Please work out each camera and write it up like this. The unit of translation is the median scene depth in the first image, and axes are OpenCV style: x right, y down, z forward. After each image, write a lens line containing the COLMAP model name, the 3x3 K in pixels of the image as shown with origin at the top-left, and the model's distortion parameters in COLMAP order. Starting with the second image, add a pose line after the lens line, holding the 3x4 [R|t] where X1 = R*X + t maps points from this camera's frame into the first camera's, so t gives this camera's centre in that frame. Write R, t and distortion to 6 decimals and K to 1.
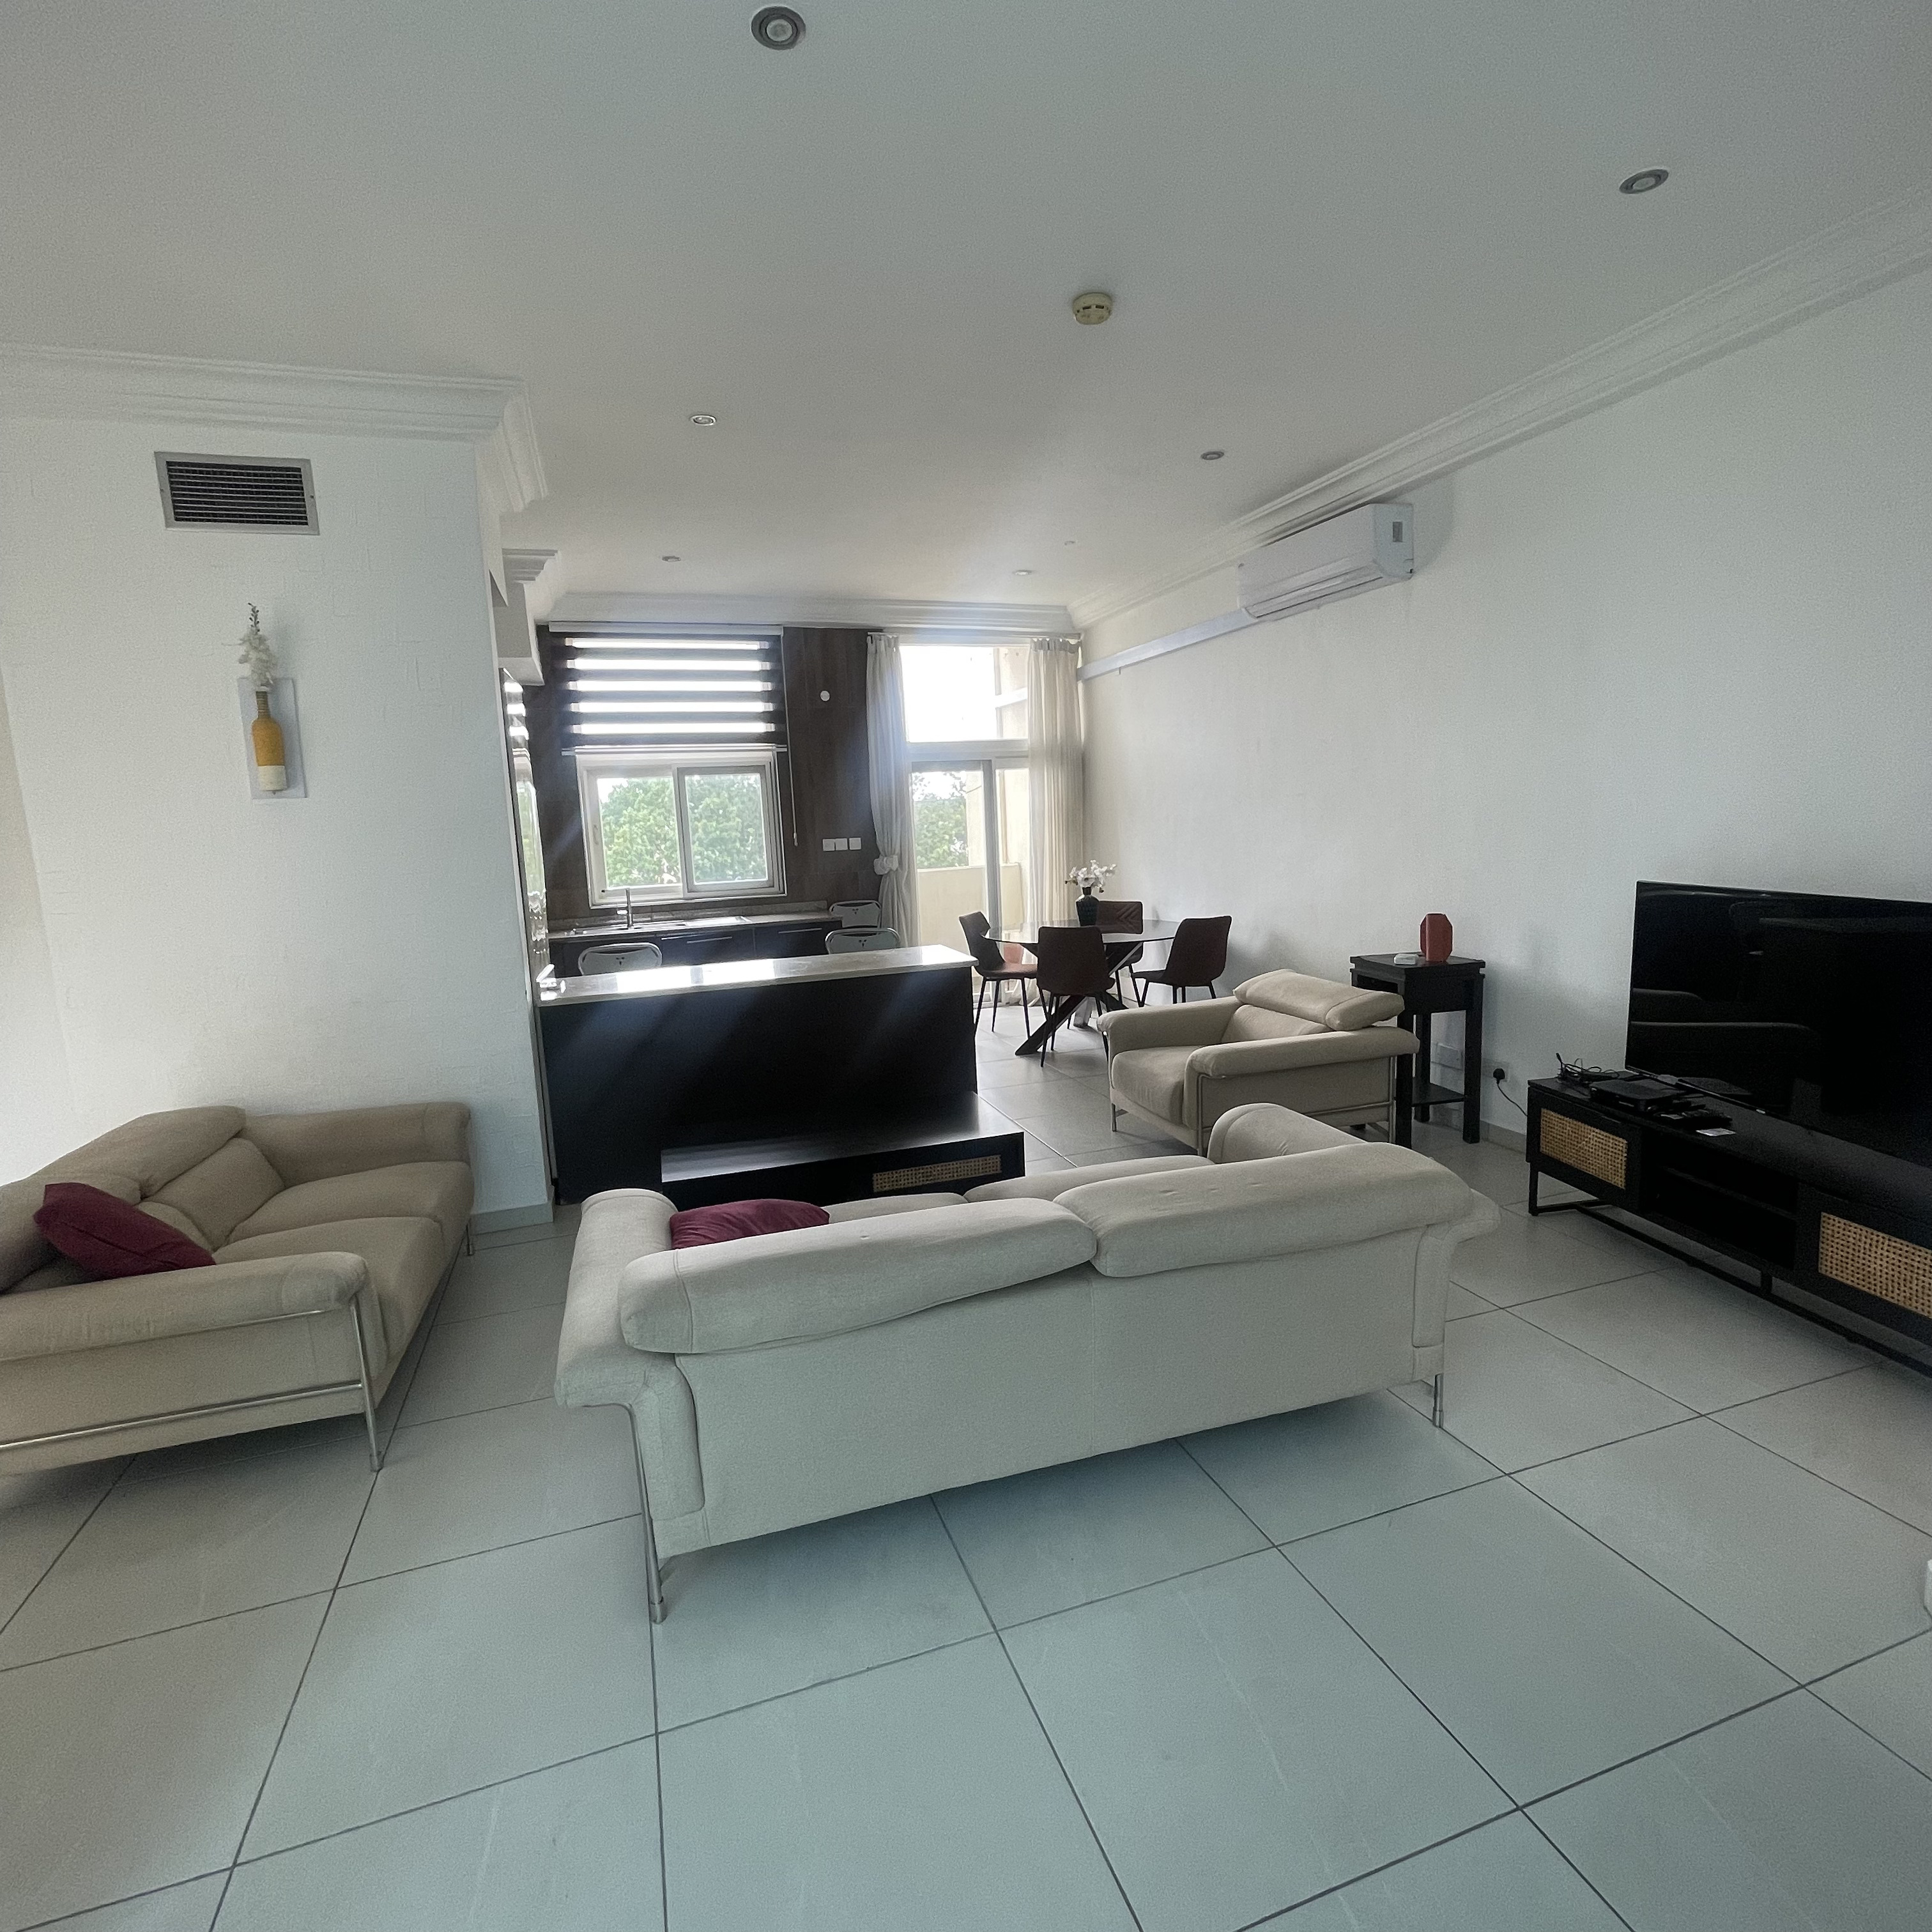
lens RADIAL K [[1034.1, 0, 965.7], [0, 1034.1, 954.6], [0, 0, 1]] dist [-0.002124, -0.000047]
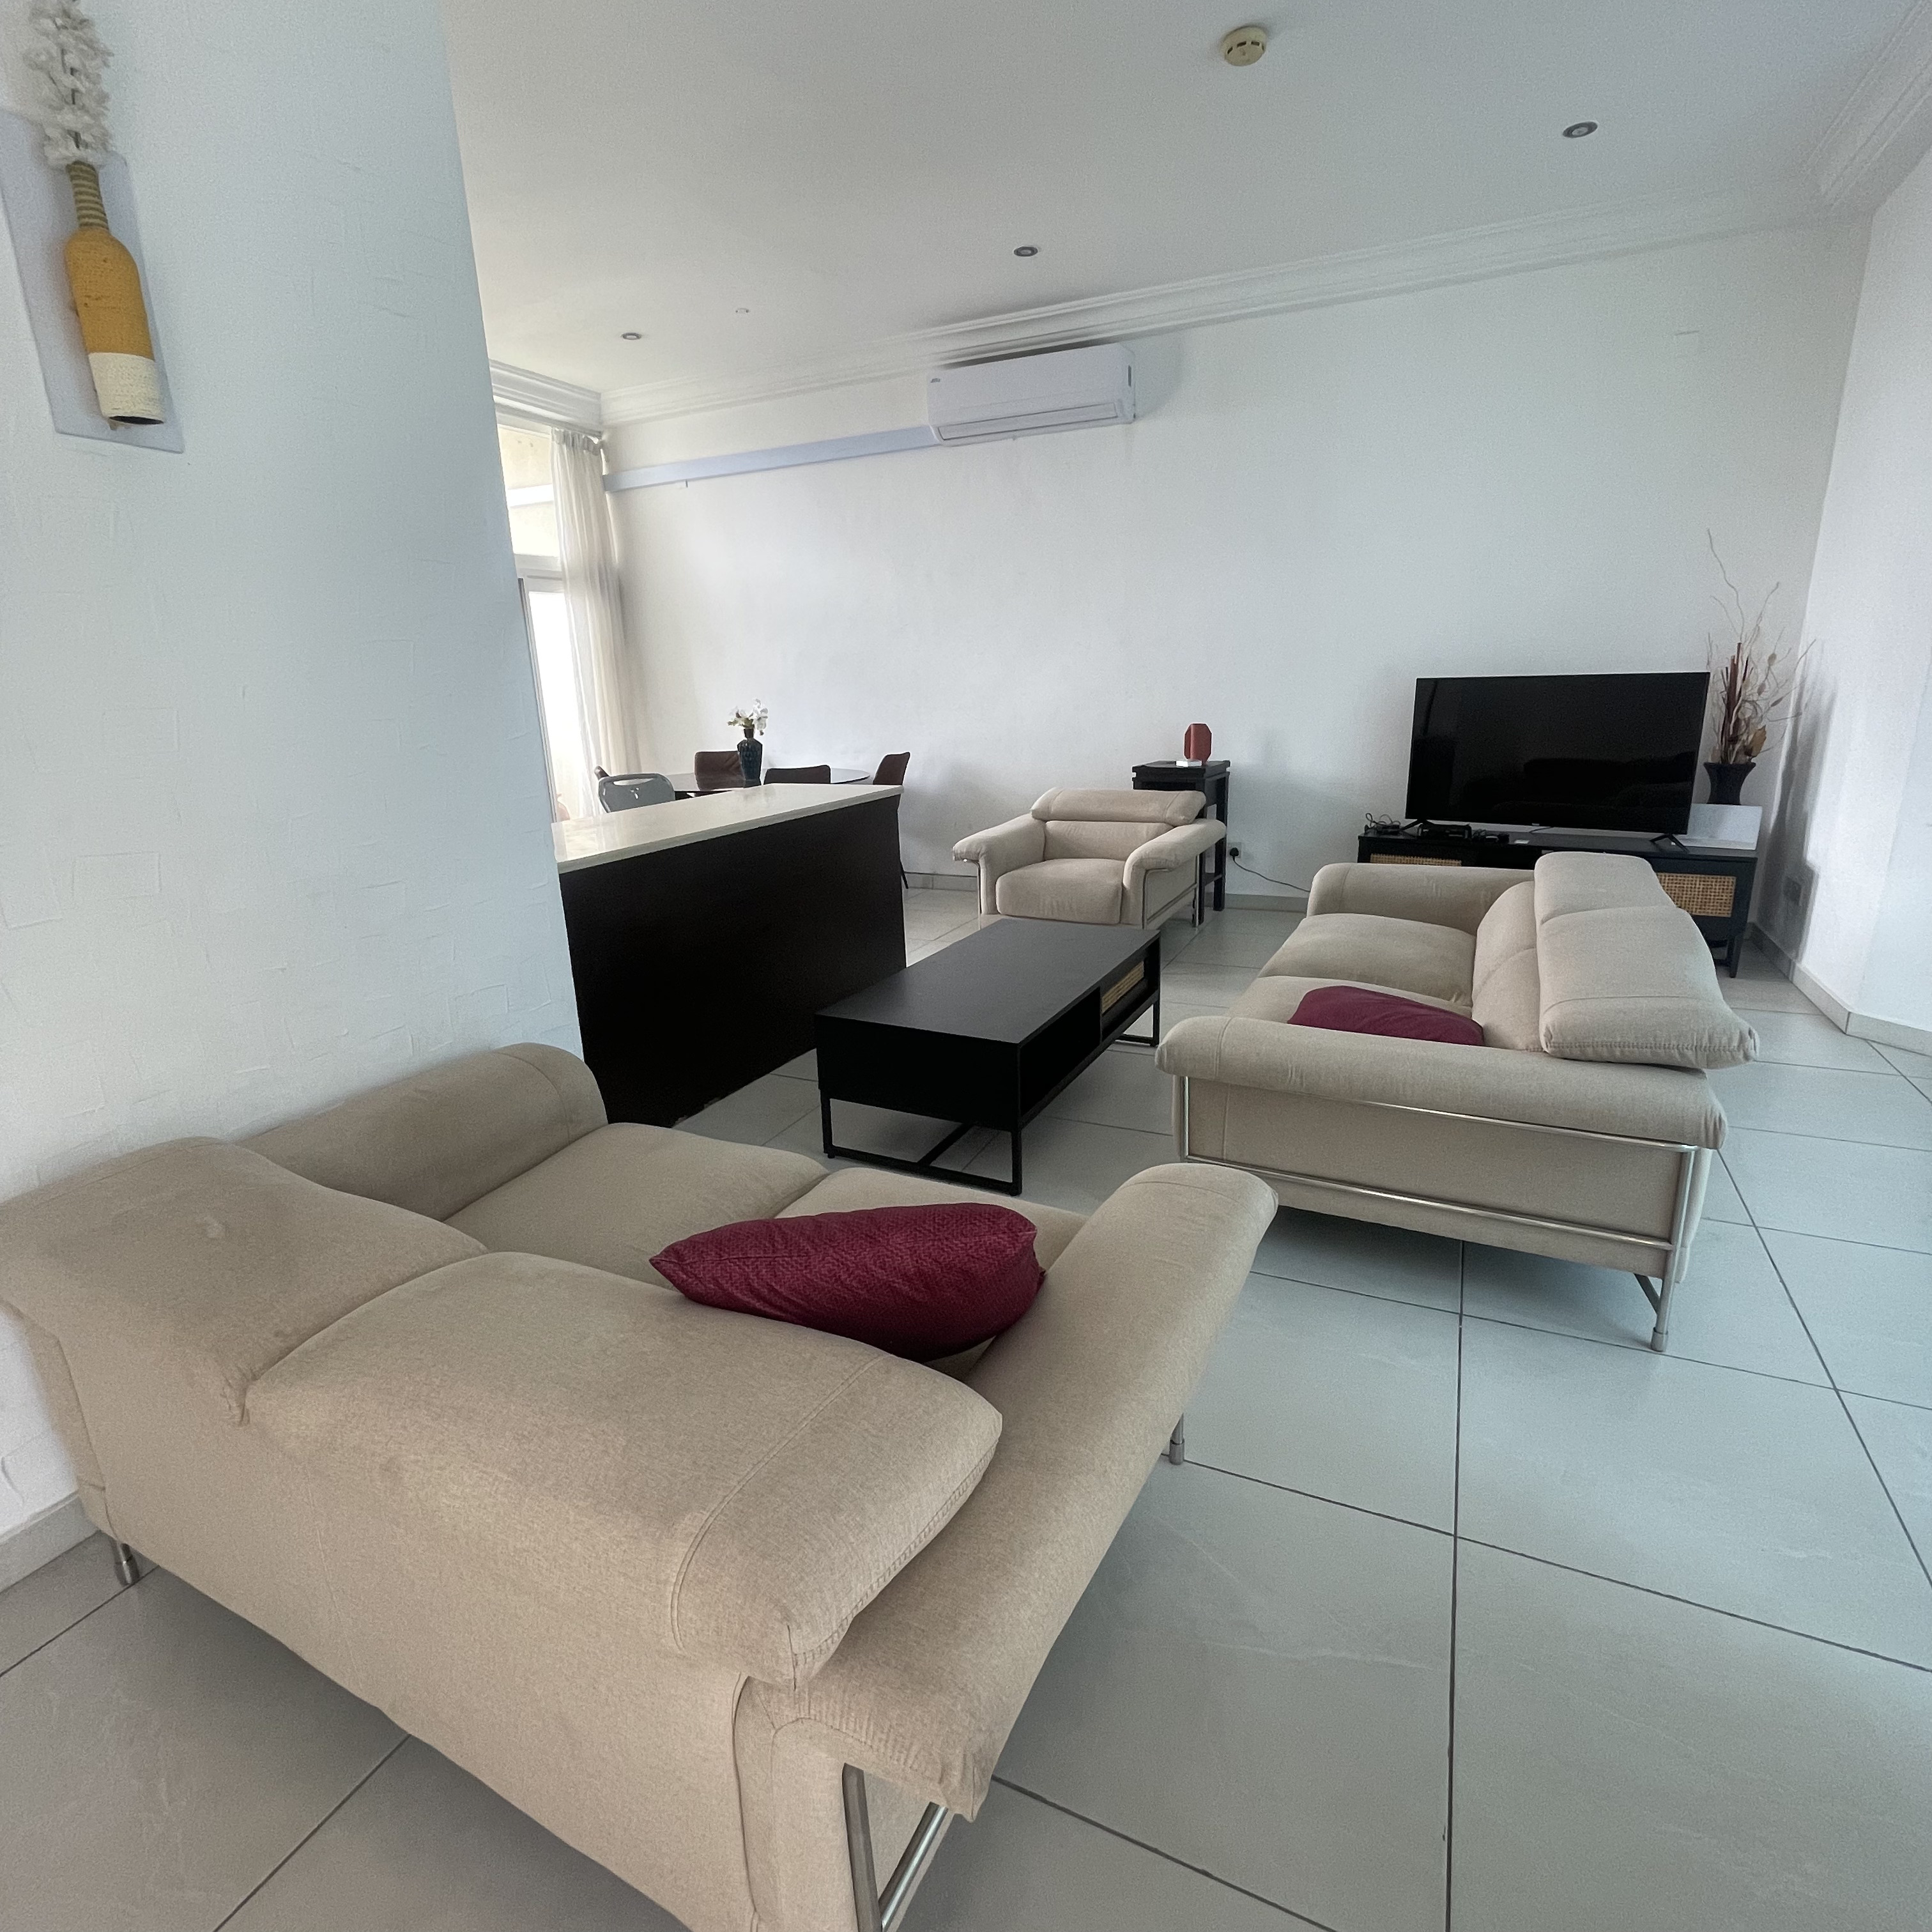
lens RADIAL K [[1034.1, 0, 965.7], [0, 1034.1, 954.6], [0, 0, 1]] dist [-0.002124, -0.000047]
pose [[0.691552, -0.171096, 0.701771, -0.583537], [0.099763, 0.984855, 0.141803, 0.025988], [-0.715404, -0.028053, 0.698147, 0.335881]]
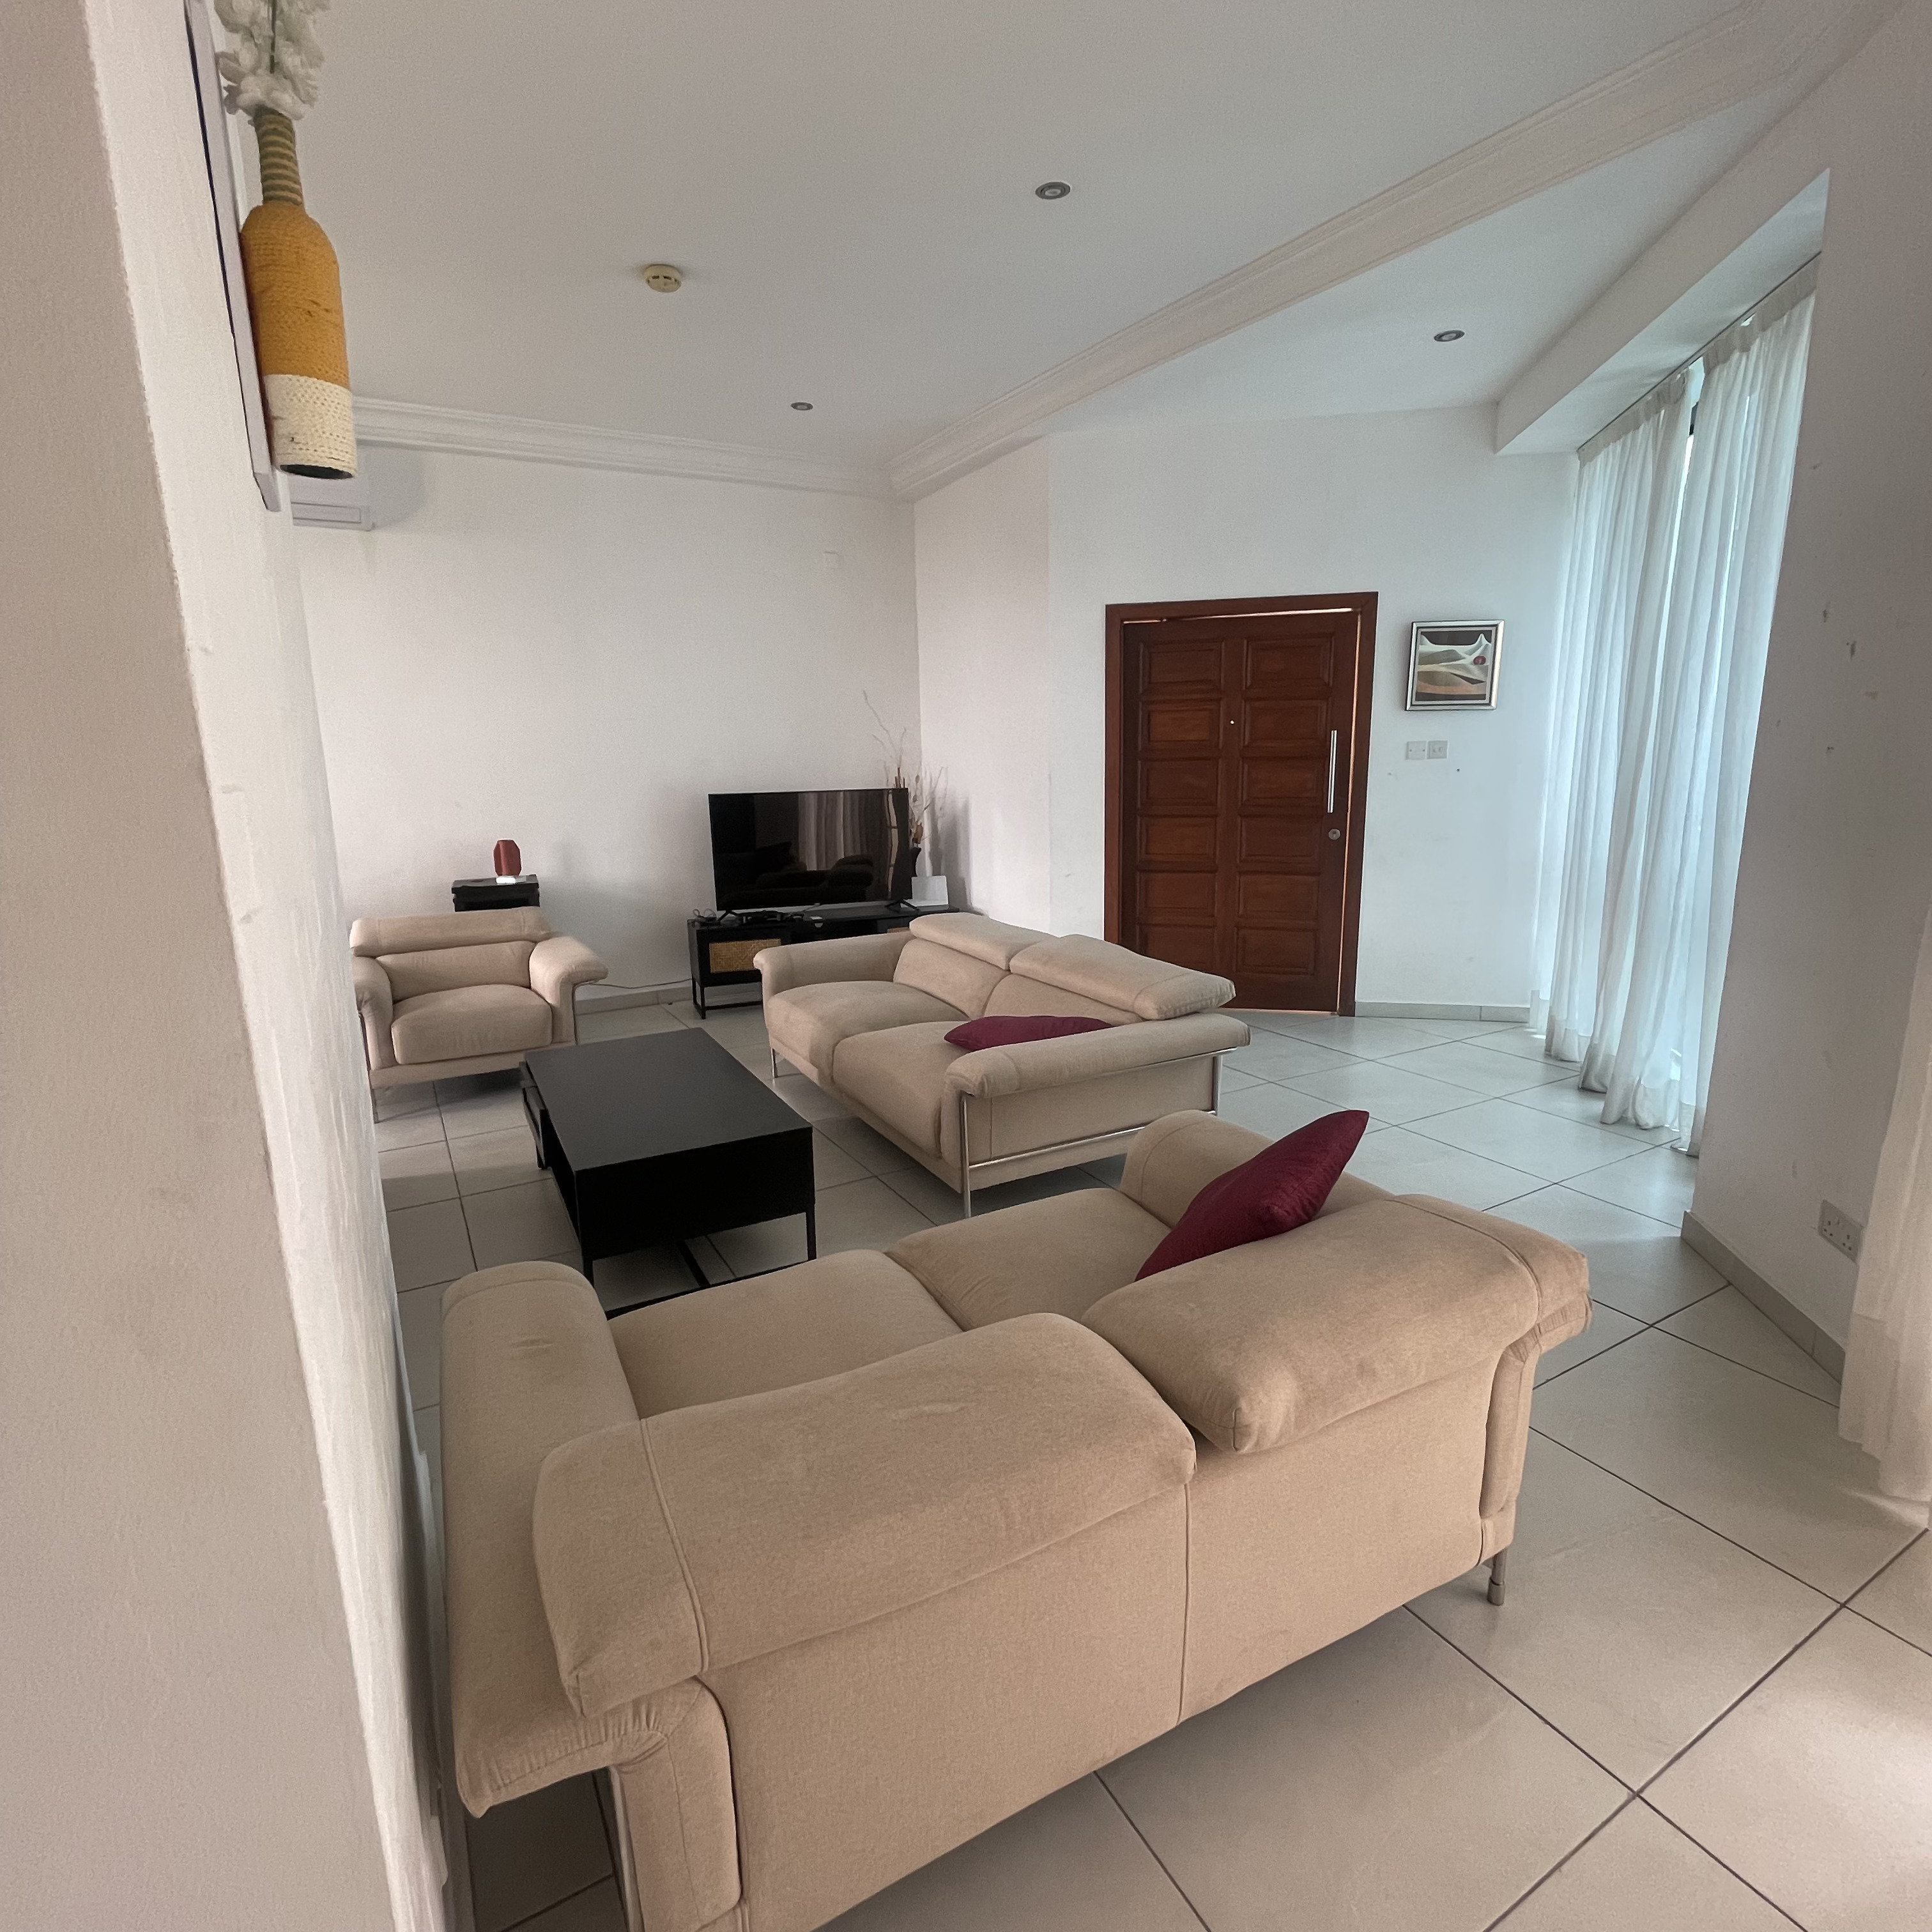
lens RADIAL K [[1042.3, 0, 962.4], [0, 1042.3, 954.3], [0, 0, 1]] dist [-0.002346, 0.000787]
pose [[-0.185628, -0.142803, 0.972188, -0.776226], [0.159697, 0.971845, 0.173245, -0.033752], [-0.969556, 0.187414, -0.157596, 0.673707]]
